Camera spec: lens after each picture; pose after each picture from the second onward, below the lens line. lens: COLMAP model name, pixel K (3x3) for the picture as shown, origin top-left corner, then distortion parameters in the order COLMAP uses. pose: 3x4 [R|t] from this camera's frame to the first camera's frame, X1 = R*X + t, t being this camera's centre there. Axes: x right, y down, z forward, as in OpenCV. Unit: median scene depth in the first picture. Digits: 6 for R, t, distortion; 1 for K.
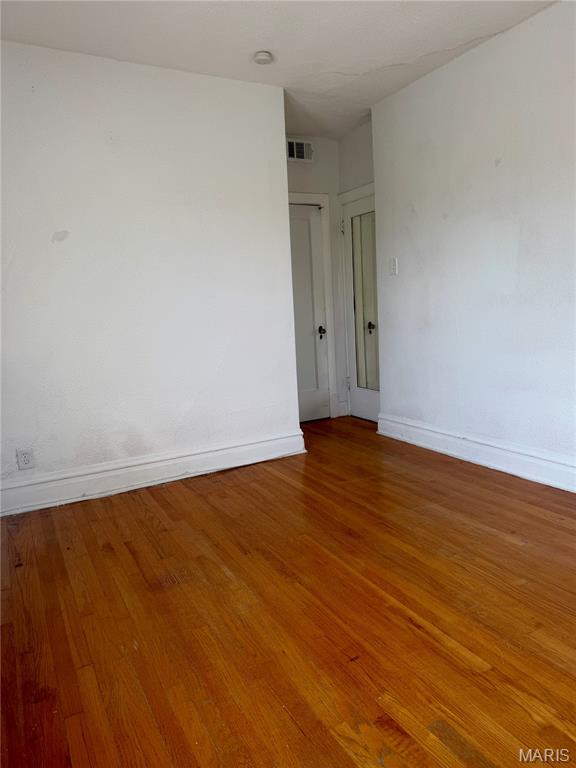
lens RADIAL K [[538.9, 0, 288.0], [0, 538.9, 384.0], [0, 0, 1]] dist [0.091268, -0.137447]
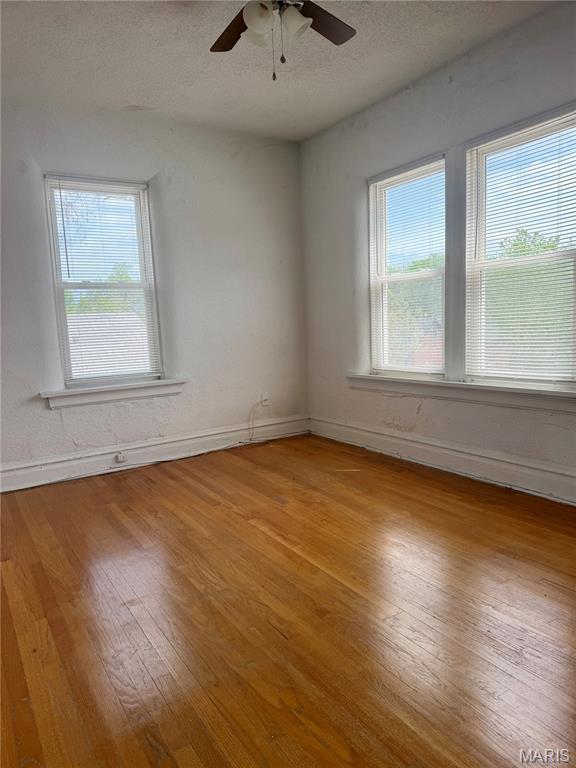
lens RADIAL K [[538.9, 0, 288.0], [0, 538.9, 384.0], [0, 0, 1]] dist [0.091268, -0.137447]
pose [[-0.990765, 0.123391, -0.056205, 0.230545], [0.103793, 0.956922, 0.271159, -0.316479], [0.087243, 0.262821, -0.960892, 2.116994]]
